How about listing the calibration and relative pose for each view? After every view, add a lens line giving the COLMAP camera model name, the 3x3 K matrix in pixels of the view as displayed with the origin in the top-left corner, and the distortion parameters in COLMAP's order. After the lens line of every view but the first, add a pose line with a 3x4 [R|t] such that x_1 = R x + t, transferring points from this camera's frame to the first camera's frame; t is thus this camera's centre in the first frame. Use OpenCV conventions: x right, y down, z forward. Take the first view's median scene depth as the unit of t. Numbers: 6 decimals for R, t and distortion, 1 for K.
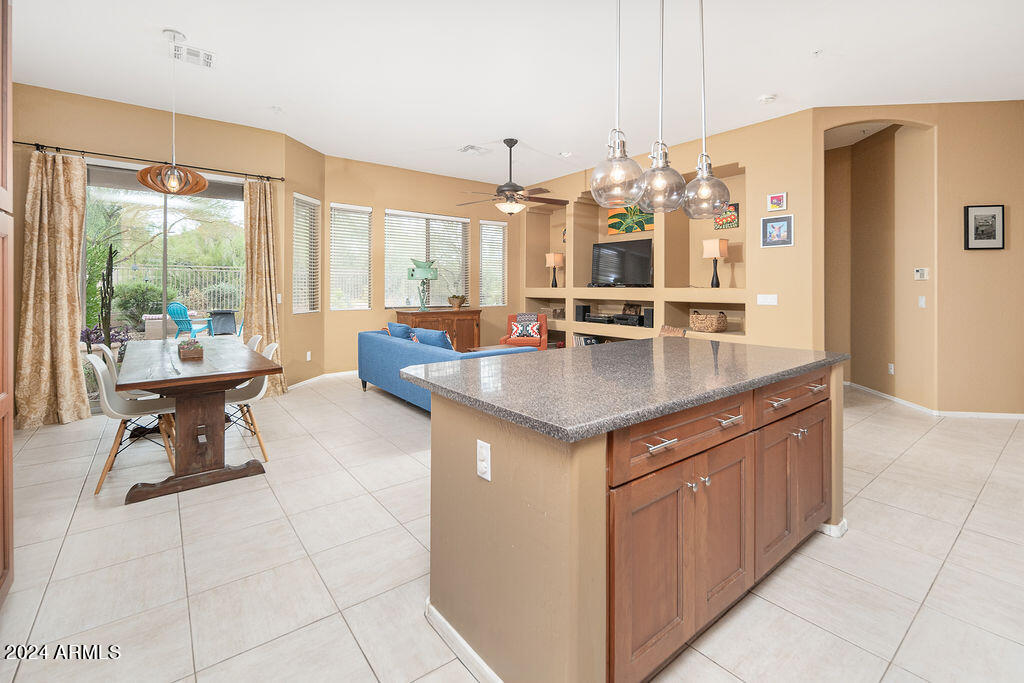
lens RADIAL K [[453.8, 0, 510.1], [0, 453.8, 288.3], [0, 0, 1]] dist [0.000989, 0.000068]
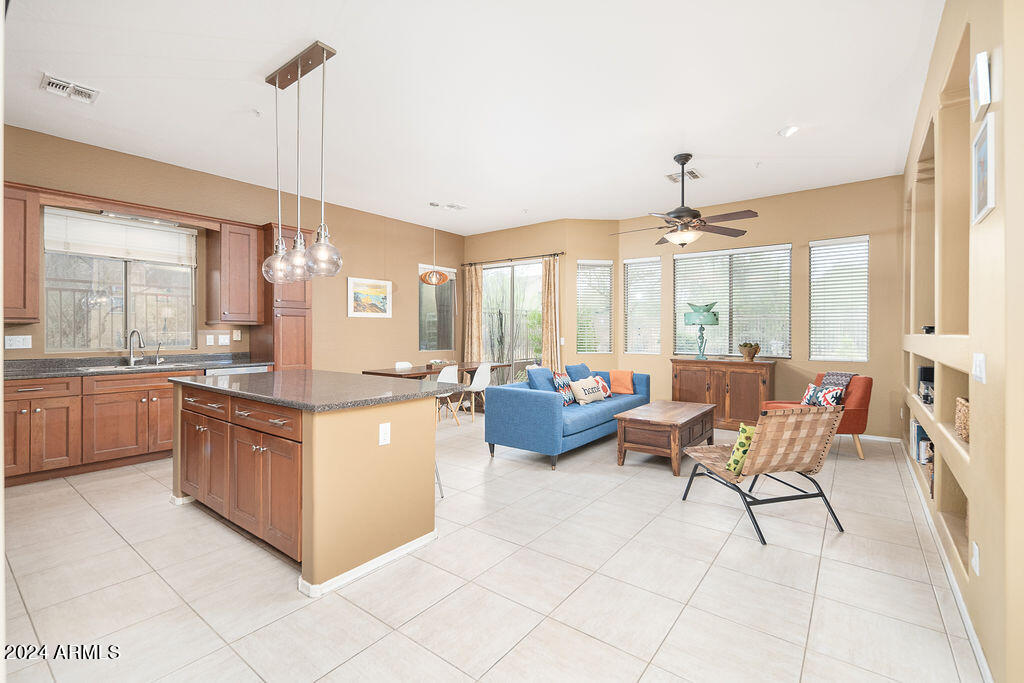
lens RADIAL K [[453.1, 0, 511.5], [0, 453.1, 333.7], [0, 0, 1]] dist [-0.000881, -0.000715]
pose [[0.250128, 0.001061, -0.968212, 0.593475], [-0.005236, 0.999986, -0.000256, 0.000777], [0.968199, 0.005134, 0.250130, 0.399932]]
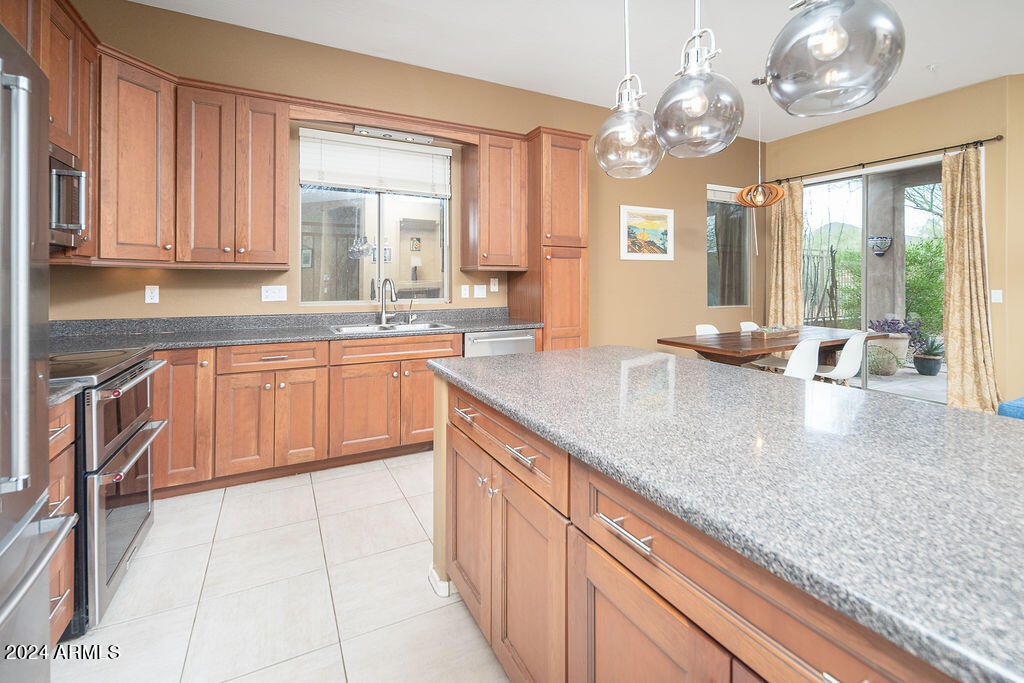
lens RADIAL K [[457.2, 0, 511.1], [0, 457.2, 276.0], [0, 0, 1]] dist [-0.000275, -0.000165]
pose [[-0.180533, -0.012333, -0.983492, 0.299810], [-0.004292, 0.999922, -0.011751, 0.000898], [0.983560, 0.002100, -0.180572, 0.264904]]
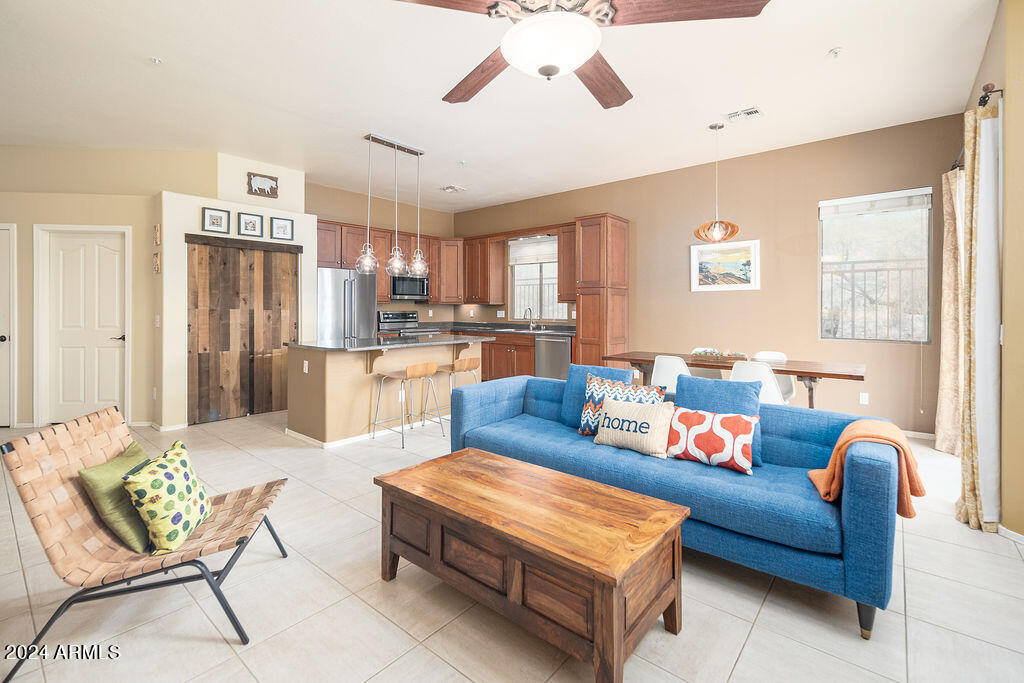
lens RADIAL K [[452.1, 0, 511.4], [0, 452.1, 313.3], [0, 0, 1]] dist [-0.000119, -0.000045]
pose [[-0.979129, -0.002356, -0.203228, 0.071322], [-0.005238, 0.999893, 0.013642, -0.002852], [0.203174, 0.014422, -0.979036, 1.058438]]
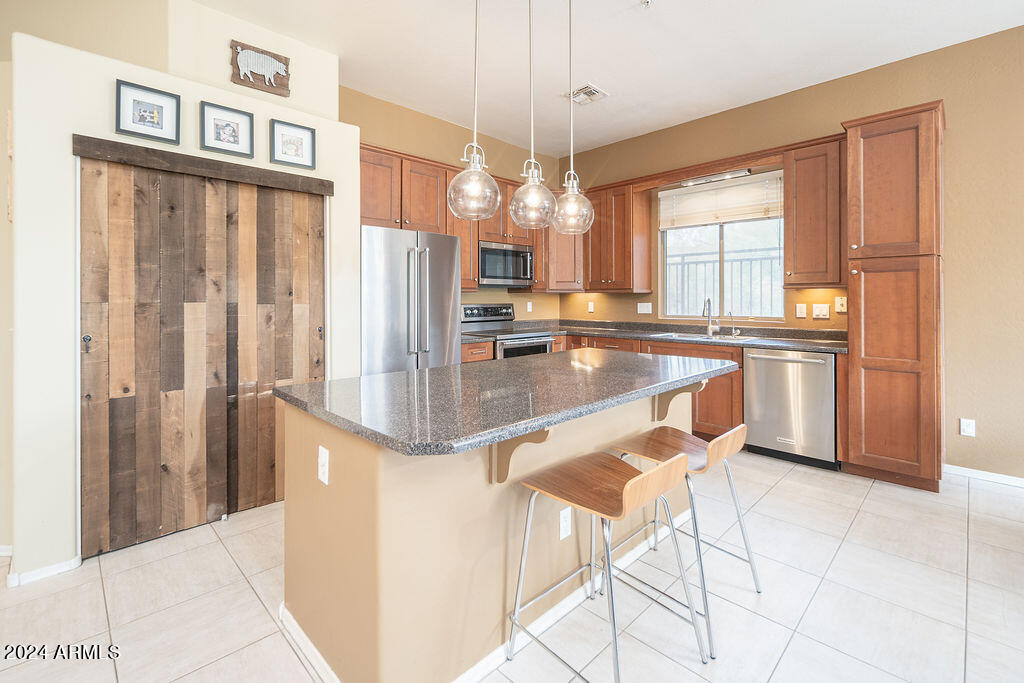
lens RADIAL K [[452.6, 0, 516.5], [0, 452.6, 302.5], [0, 0, 1]] dist [-0.001012, -0.000051]
pose [[-0.992898, -0.000329, -0.118970, 0.154191], [-0.001653, 0.999938, 0.011035, -0.001742], [0.118959, 0.011153, -0.992836, 0.623245]]
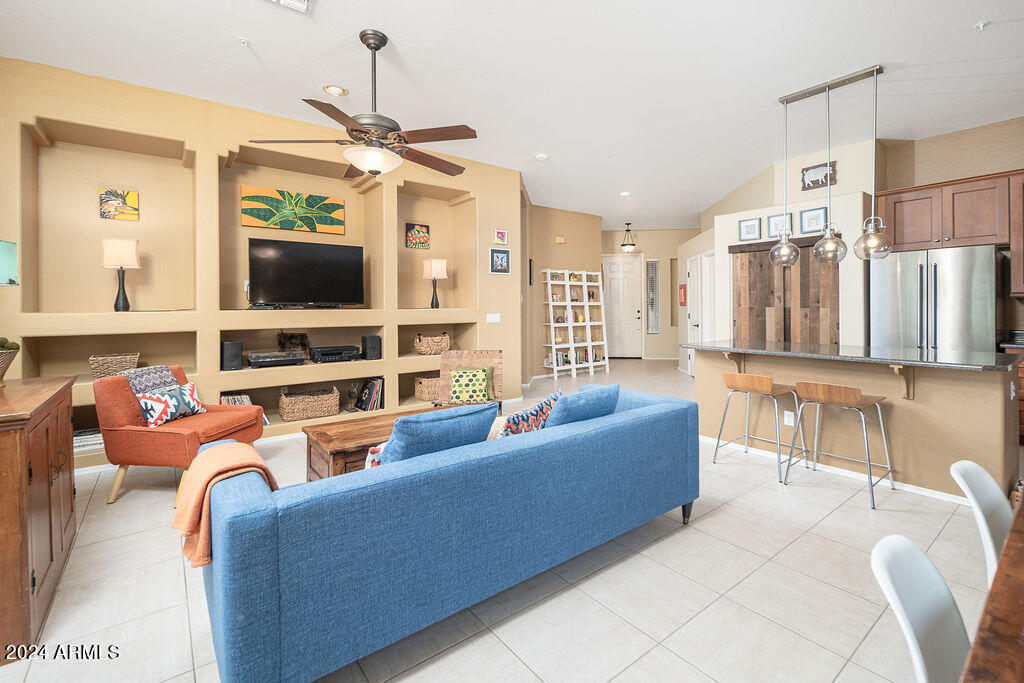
lens RADIAL K [[456.6, 0, 513.5], [0, 456.6, 307.3], [0, 0, 1]] dist [0.003273, -0.000101]
pose [[0.001603, -0.000894, 0.999998, -0.441521], [0.010433, 0.999945, 0.000877, -0.002581], [-0.999944, 0.010432, 0.001612, 0.682609]]
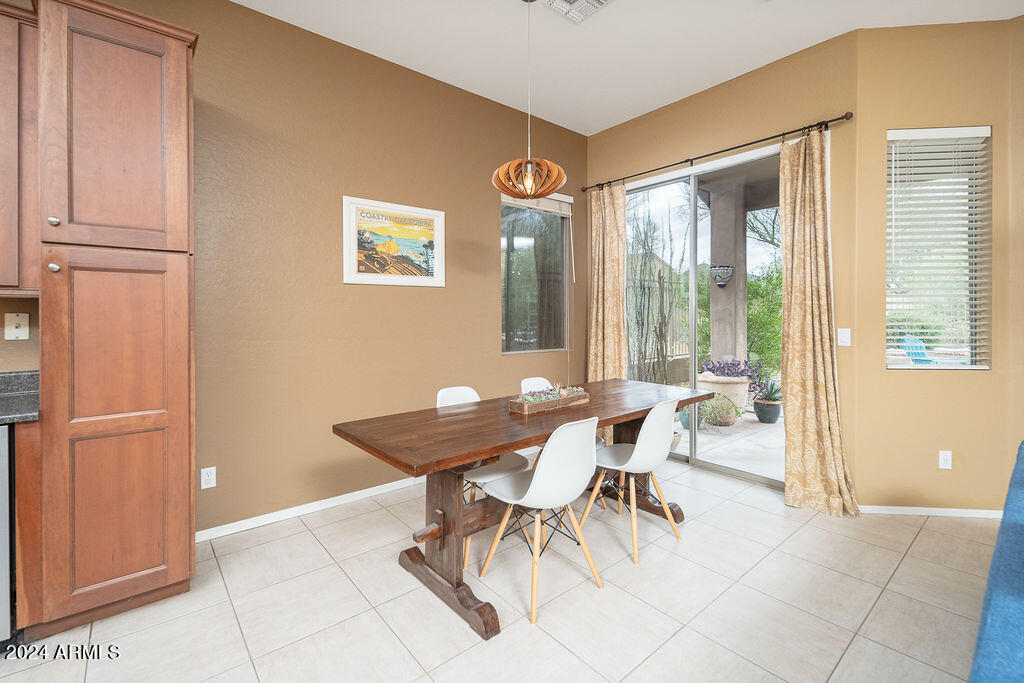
lens RADIAL K [[452.1, 0, 511.4], [0, 452.1, 313.3], [0, 0, 1]] dist [-0.000119, -0.000045]
pose [[0.032997, -0.007761, -0.999425, 0.016080], [-0.001429, 0.999968, -0.007813, -0.001066], [0.999454, 0.001686, 0.032985, 0.452042]]
